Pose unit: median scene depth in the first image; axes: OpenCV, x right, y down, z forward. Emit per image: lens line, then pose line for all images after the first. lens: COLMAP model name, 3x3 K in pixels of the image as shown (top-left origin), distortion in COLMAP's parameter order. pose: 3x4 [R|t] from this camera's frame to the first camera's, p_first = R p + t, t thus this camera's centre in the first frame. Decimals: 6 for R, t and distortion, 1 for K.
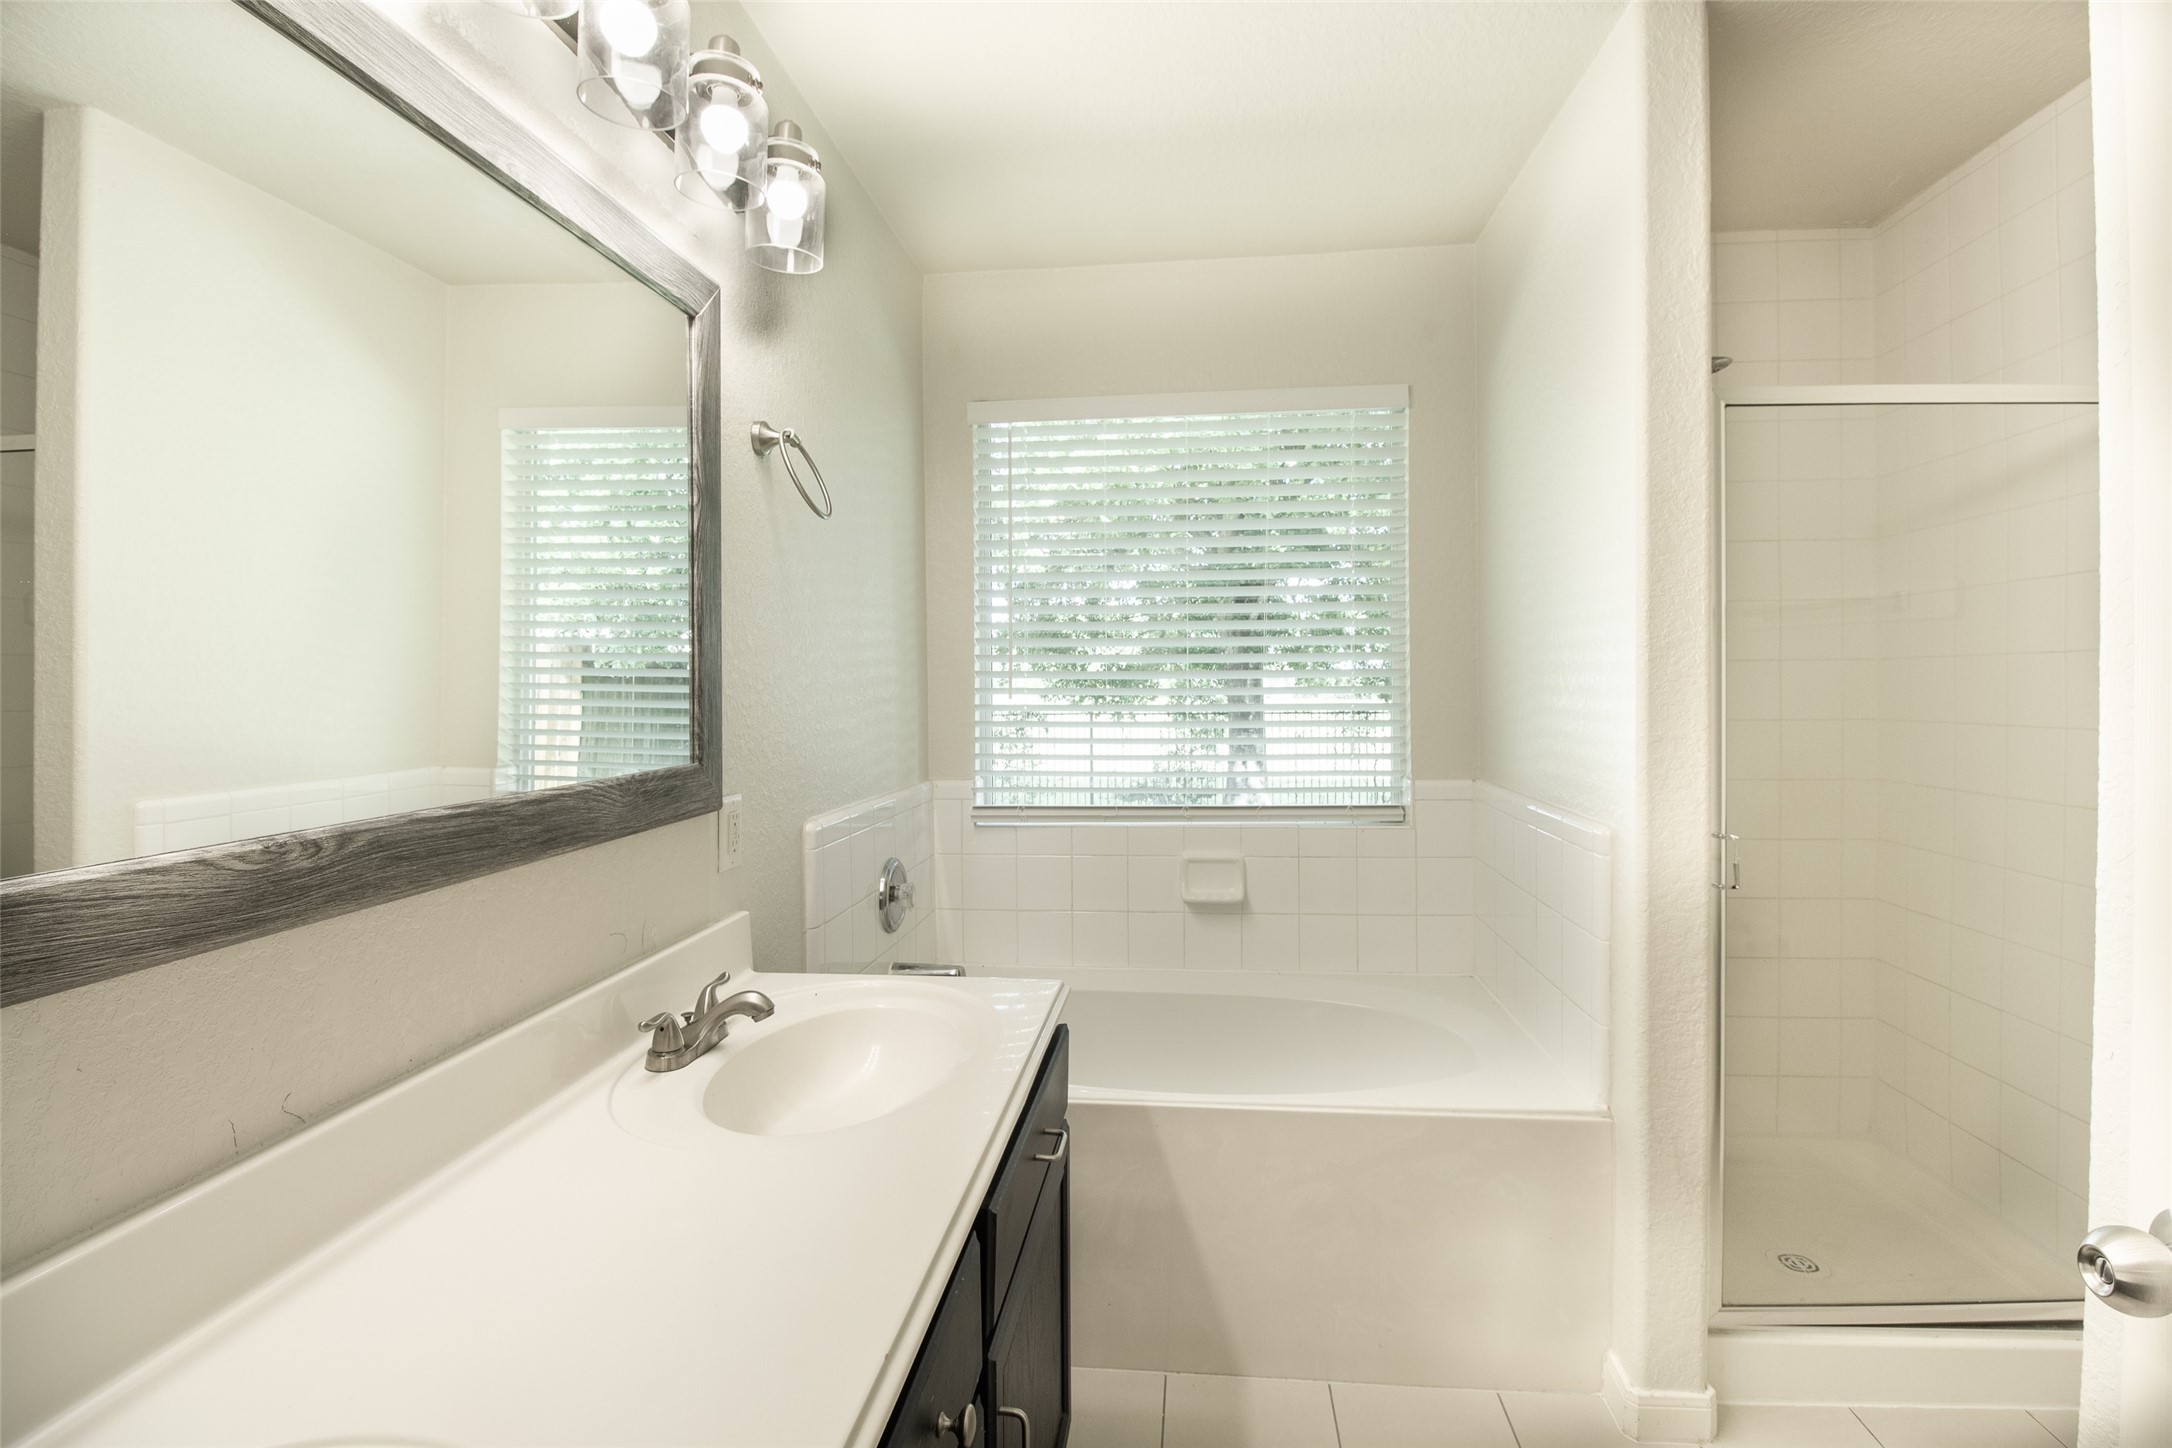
lens RADIAL K [[991.4, 0, 1110.7], [0, 991.4, 686.1], [0, 0, 1]] dist [0.003723, -0.013226]
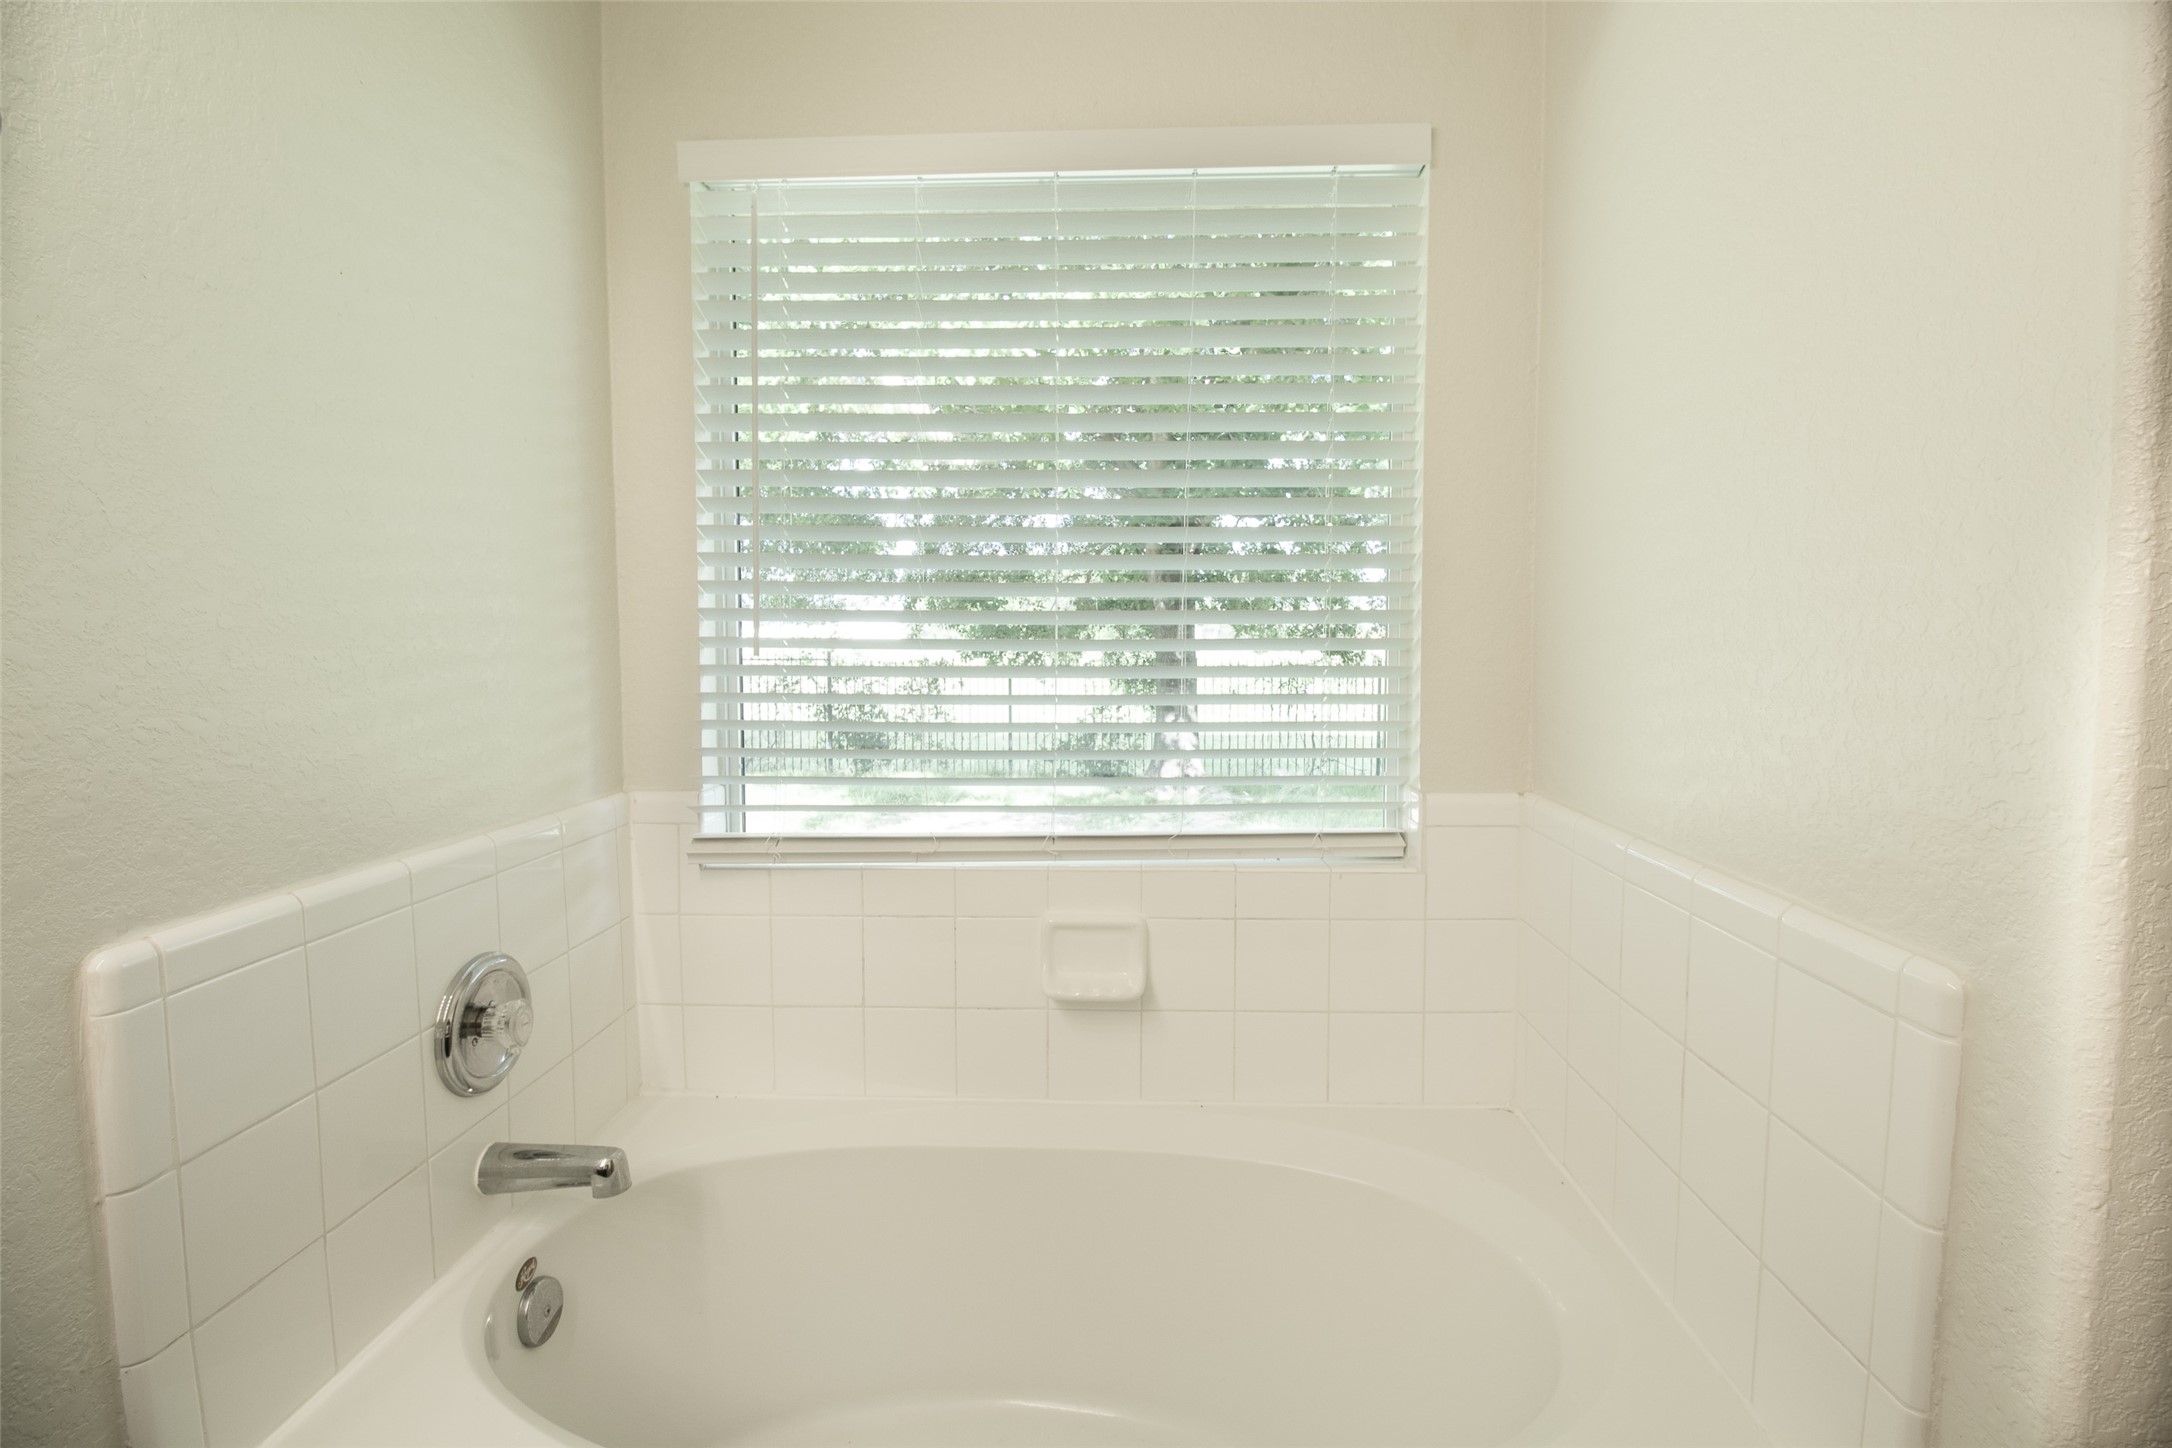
lens RADIAL K [[1005.8, 0, 1104.9], [0, 1005.8, 693.9], [0, 0, 1]] dist [0.002269, -0.013403]
pose [[0.998266, 0.003766, 0.058739, 0.077627], [-0.007221, 0.998248, 0.058729, -0.001056], [-0.058415, -0.059052, 0.996544, 0.422255]]
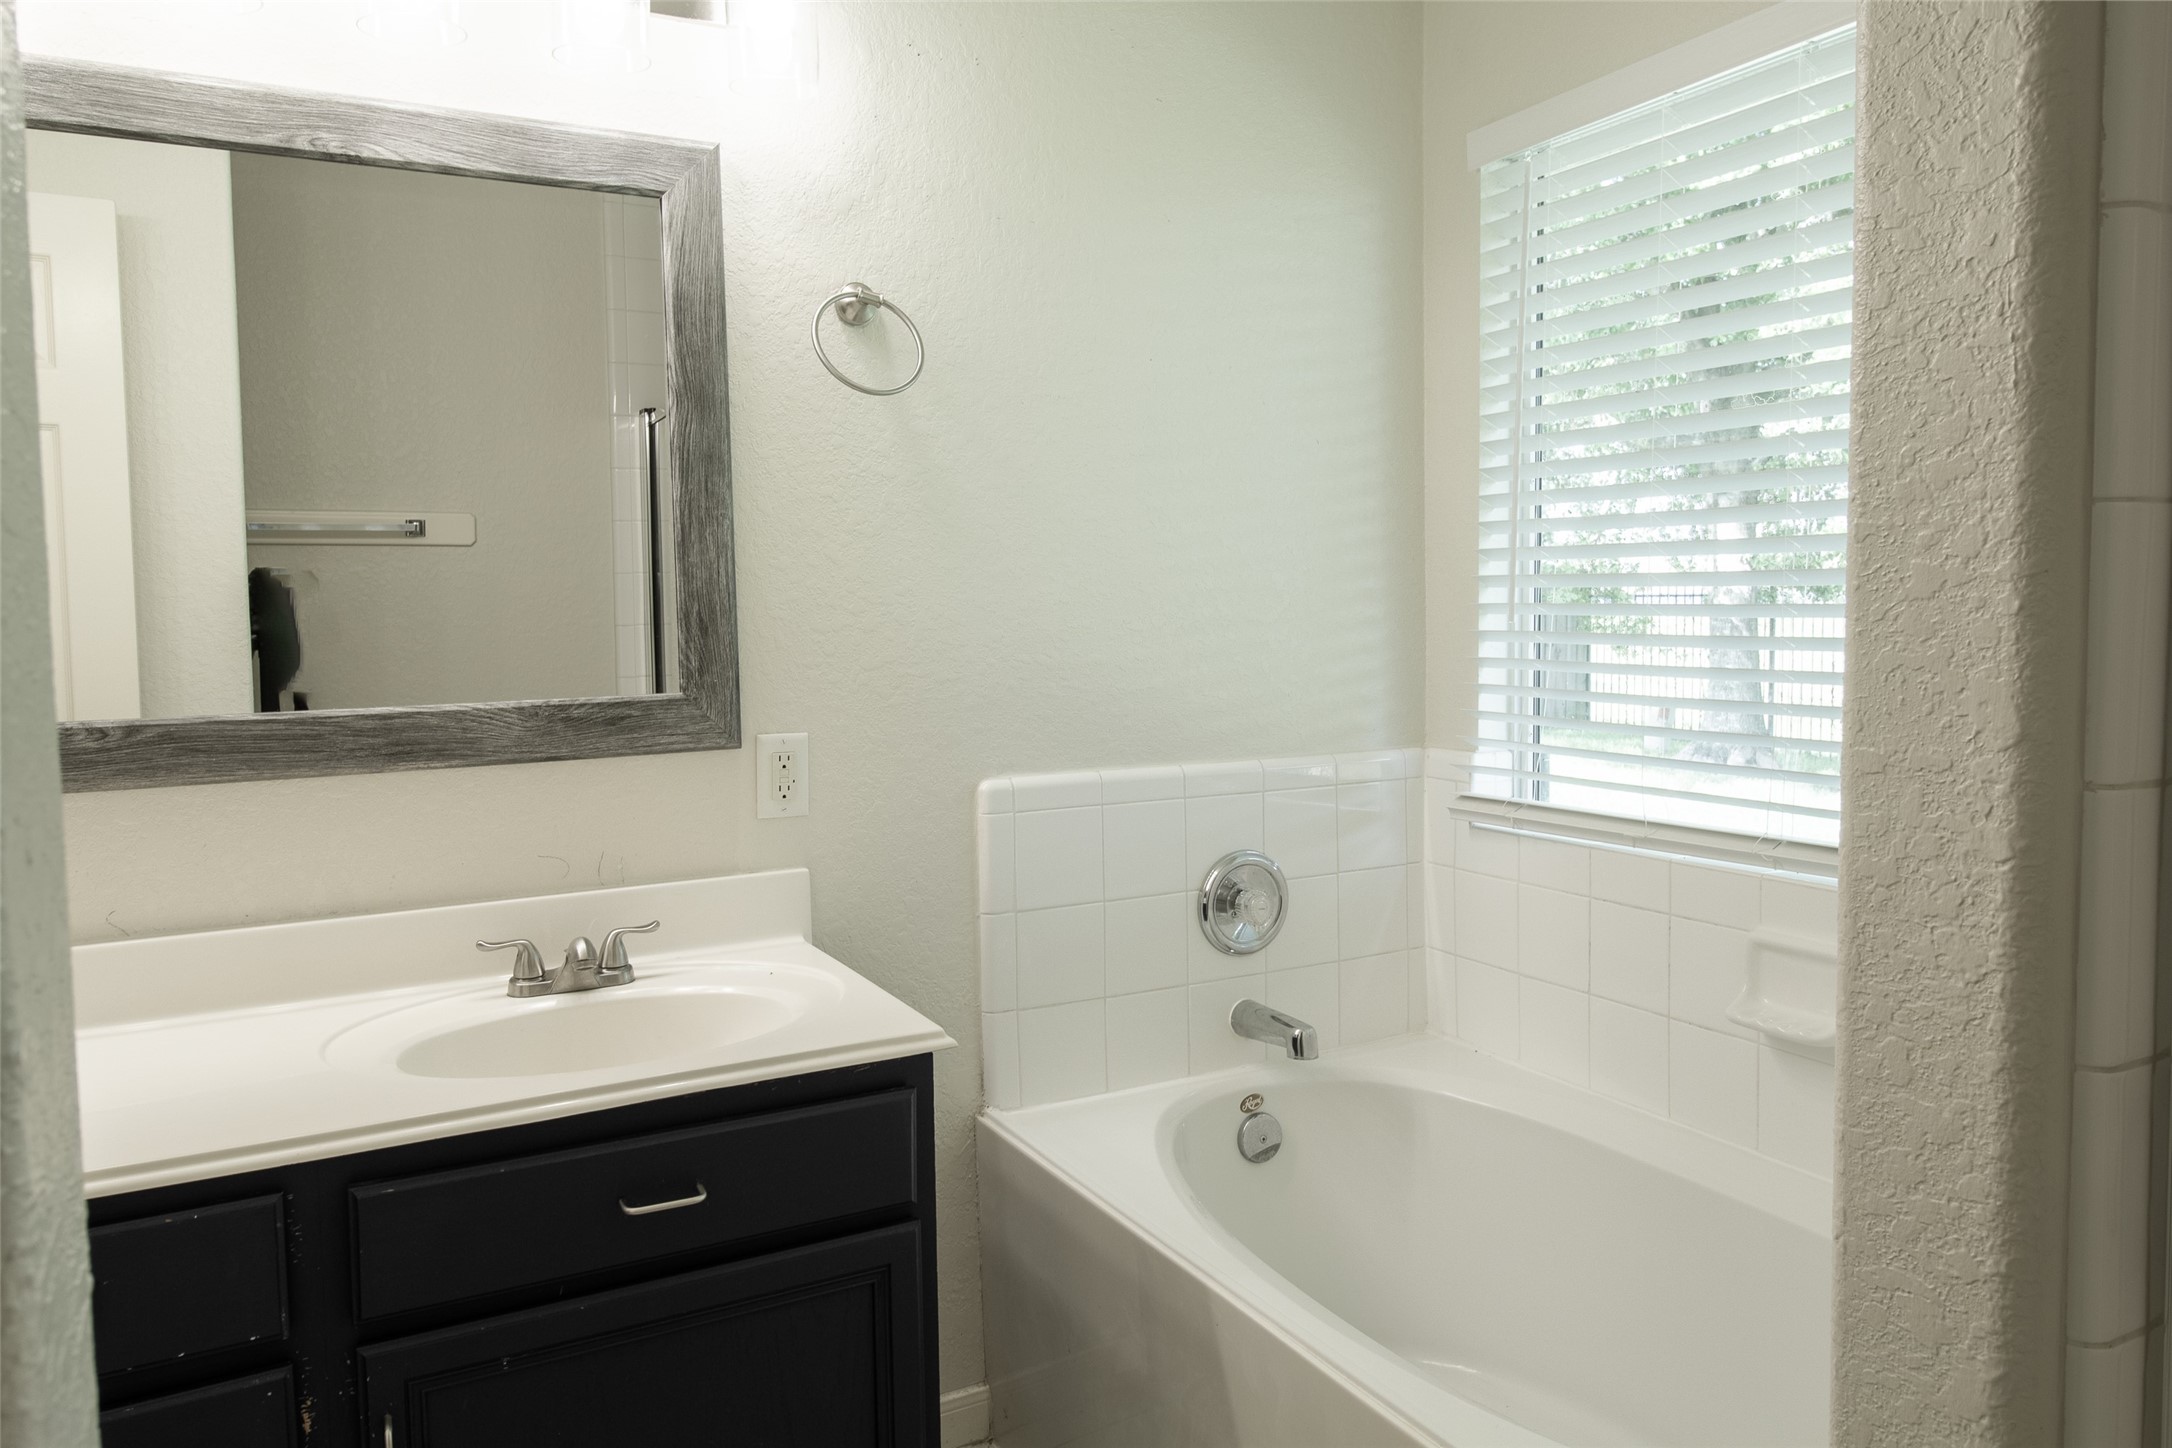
lens RADIAL K [[1469.5, 0, 1124.3], [0, 1469.5, 683.3], [0, 0, 1]] dist [-0.000749, -0.002315]
pose [[0.573307, 0.046328, -0.818030, 0.536266], [0.006789, 0.998097, 0.061284, -0.006478], [0.819312, -0.040688, 0.571902, 0.325470]]
